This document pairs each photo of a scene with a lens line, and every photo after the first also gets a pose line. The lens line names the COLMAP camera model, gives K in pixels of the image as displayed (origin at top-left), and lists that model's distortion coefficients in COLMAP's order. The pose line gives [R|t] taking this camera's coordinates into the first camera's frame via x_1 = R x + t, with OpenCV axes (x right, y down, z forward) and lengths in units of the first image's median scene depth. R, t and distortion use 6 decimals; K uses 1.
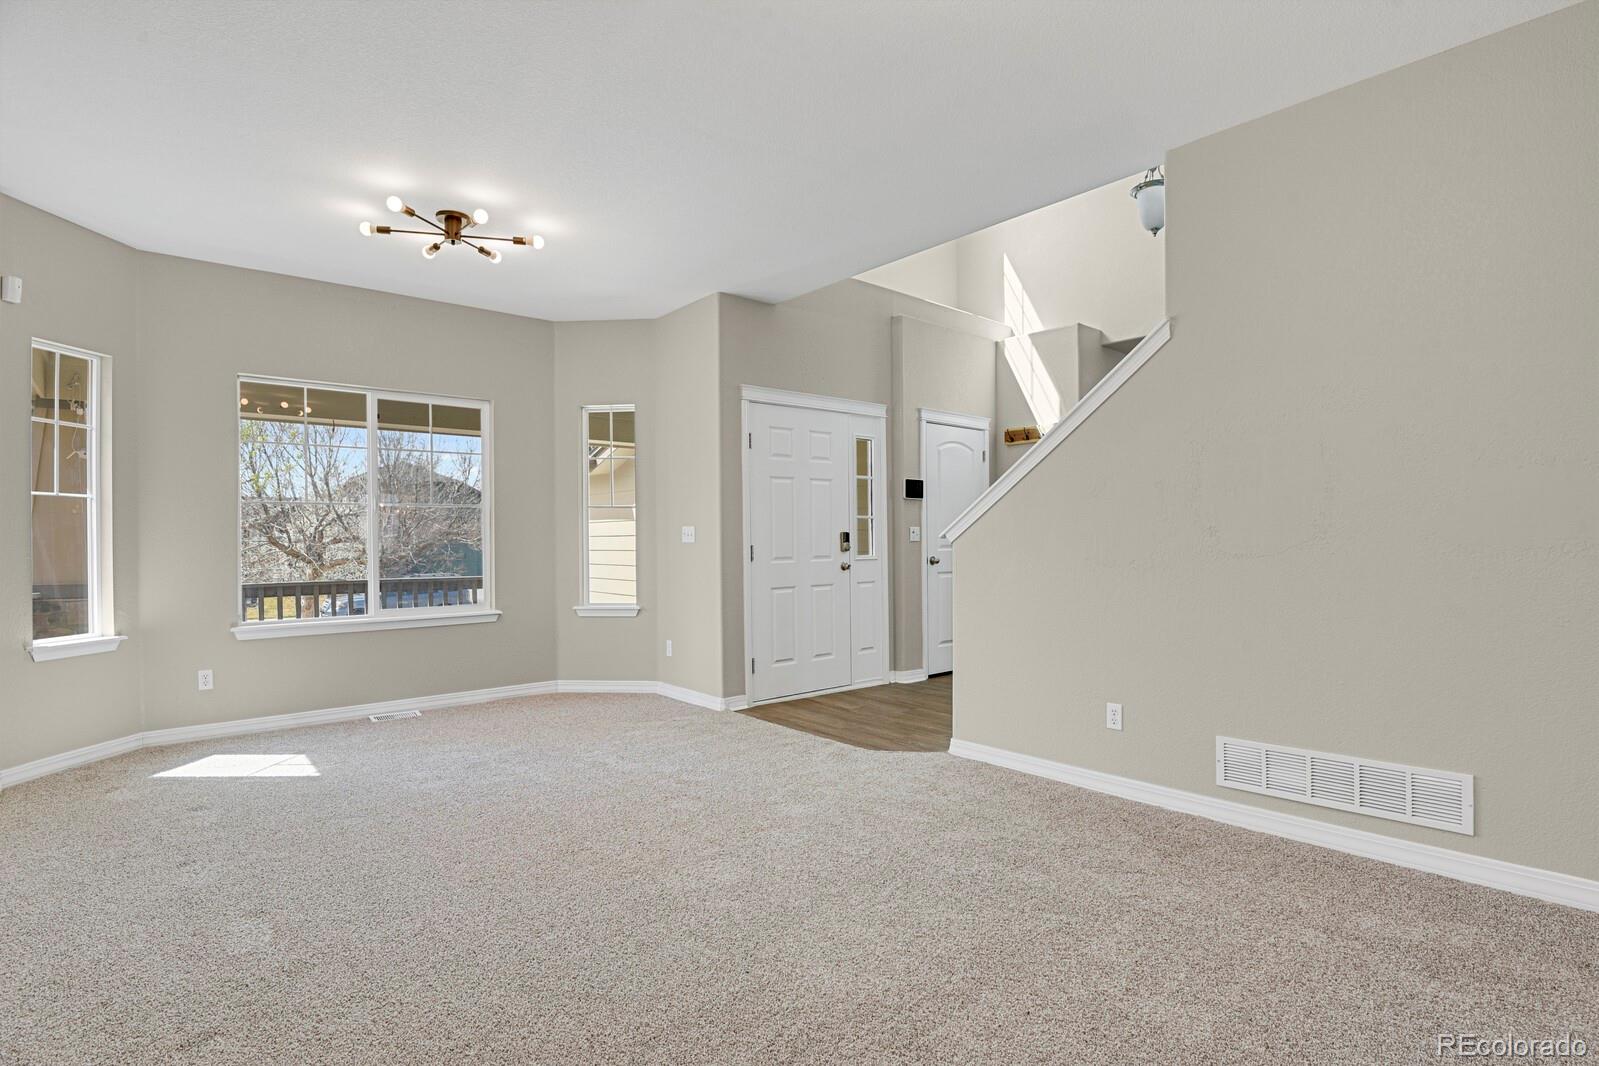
lens RADIAL K [[790.3, 0, 797.9], [0, 790.3, 539.0], [0, 0, 1]] dist [-0.017422, -0.006055]
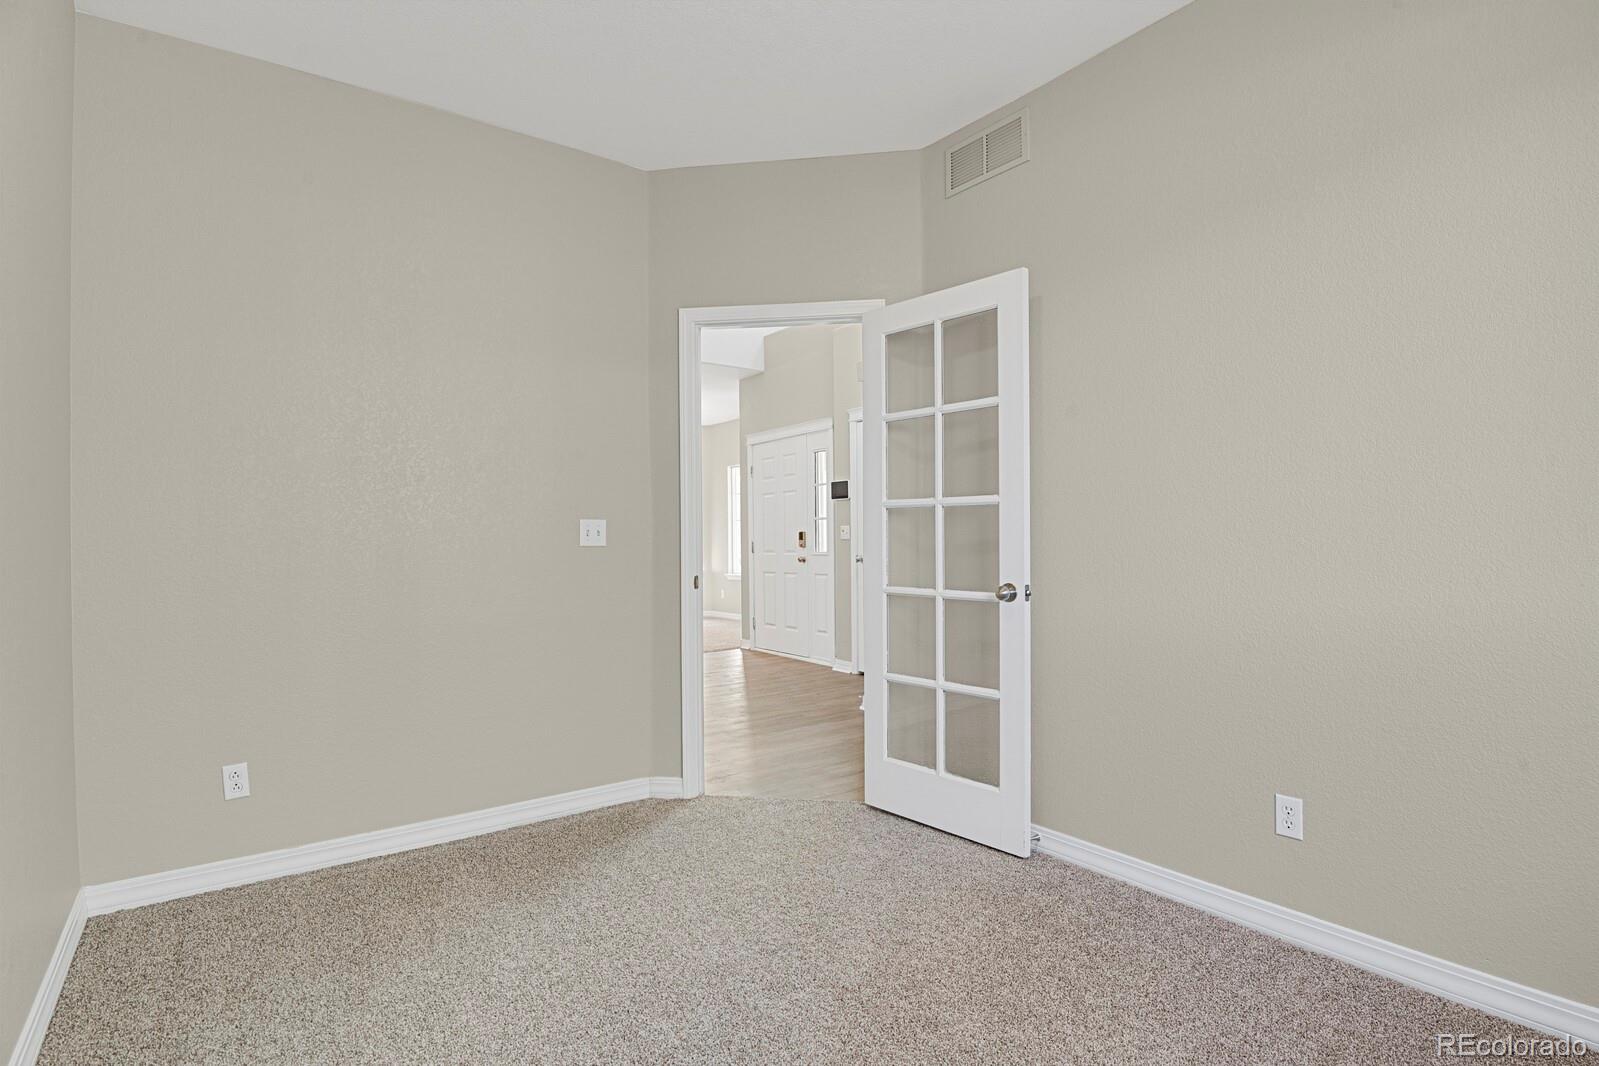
lens RADIAL K [[790.3, 0, 800.5], [0, 790.3, 527.3], [0, 0, 1]] dist [-0.017422, -0.006055]
pose [[-0.060734, -0.003428, -0.998148, 1.413941], [0.011394, 0.999927, -0.004128, -0.011204], [0.998089, -0.011623, -0.060690, 1.182577]]
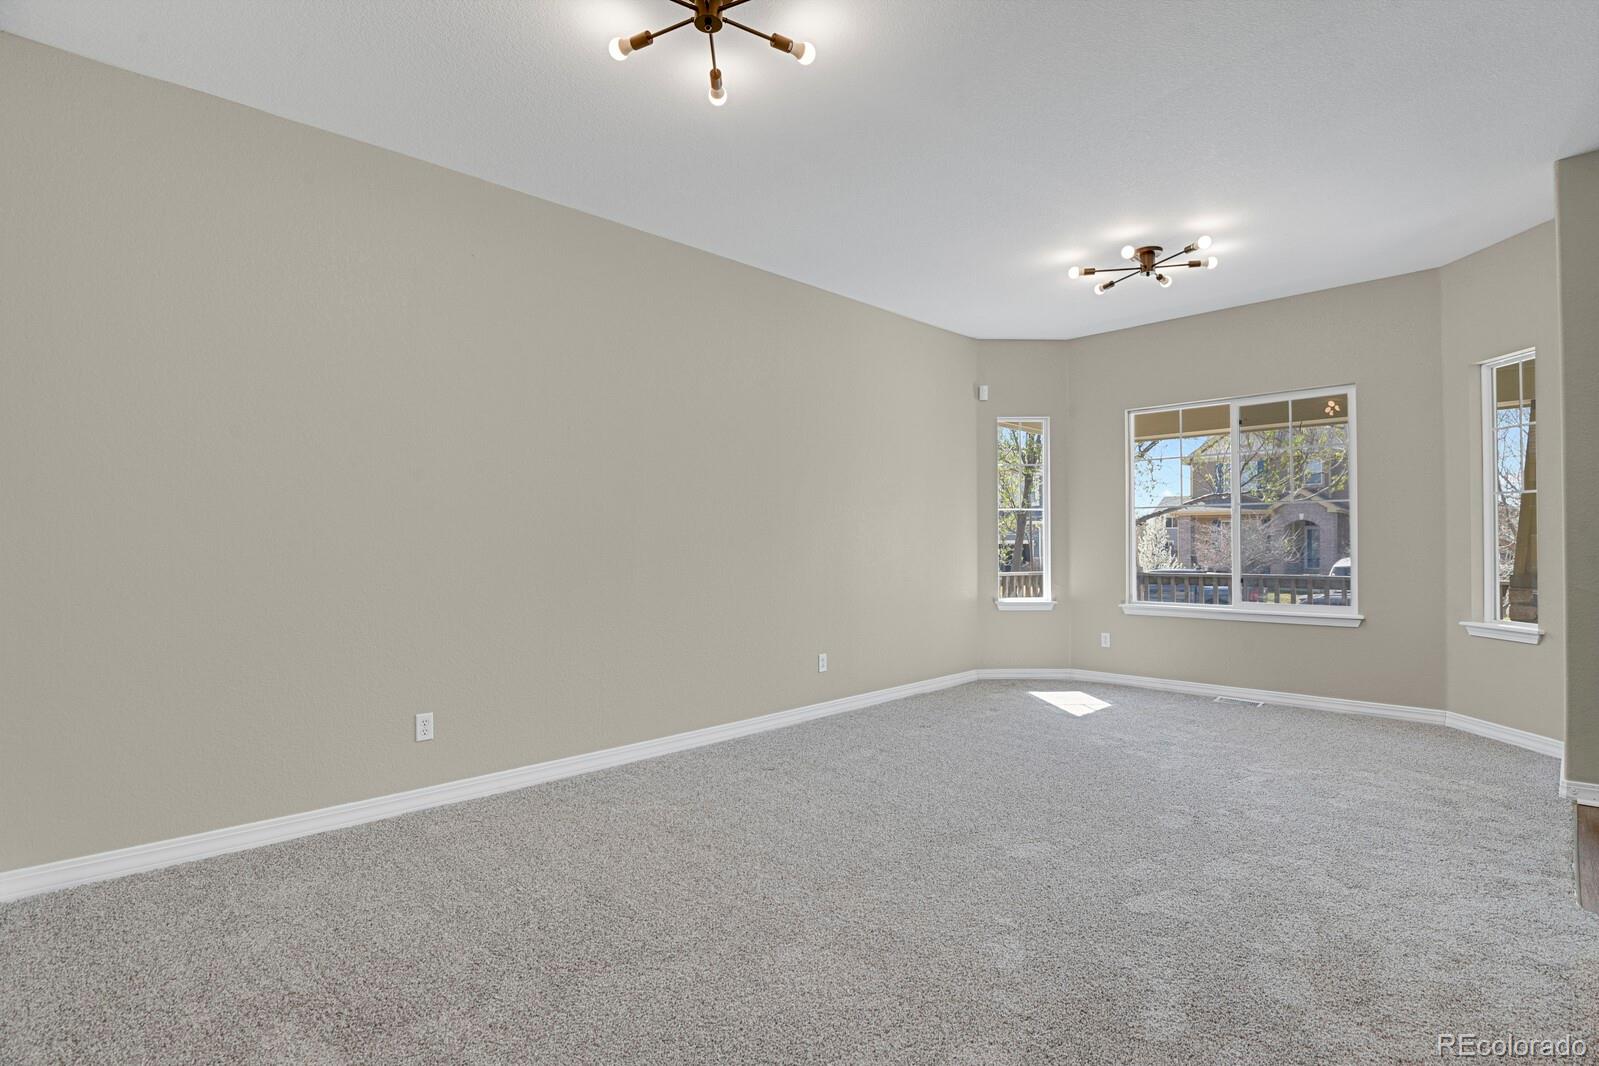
lens RADIAL K [[790.3, 0, 801.3], [0, 790.3, 536.1], [0, 0, 1]] dist [-0.017422, -0.006055]
pose [[0.071730, 0.000119, -0.997424, 0.488390], [0.005369, 0.999985, 0.000505, -0.003781], [0.997410, -0.005391, 0.071728, 0.316458]]
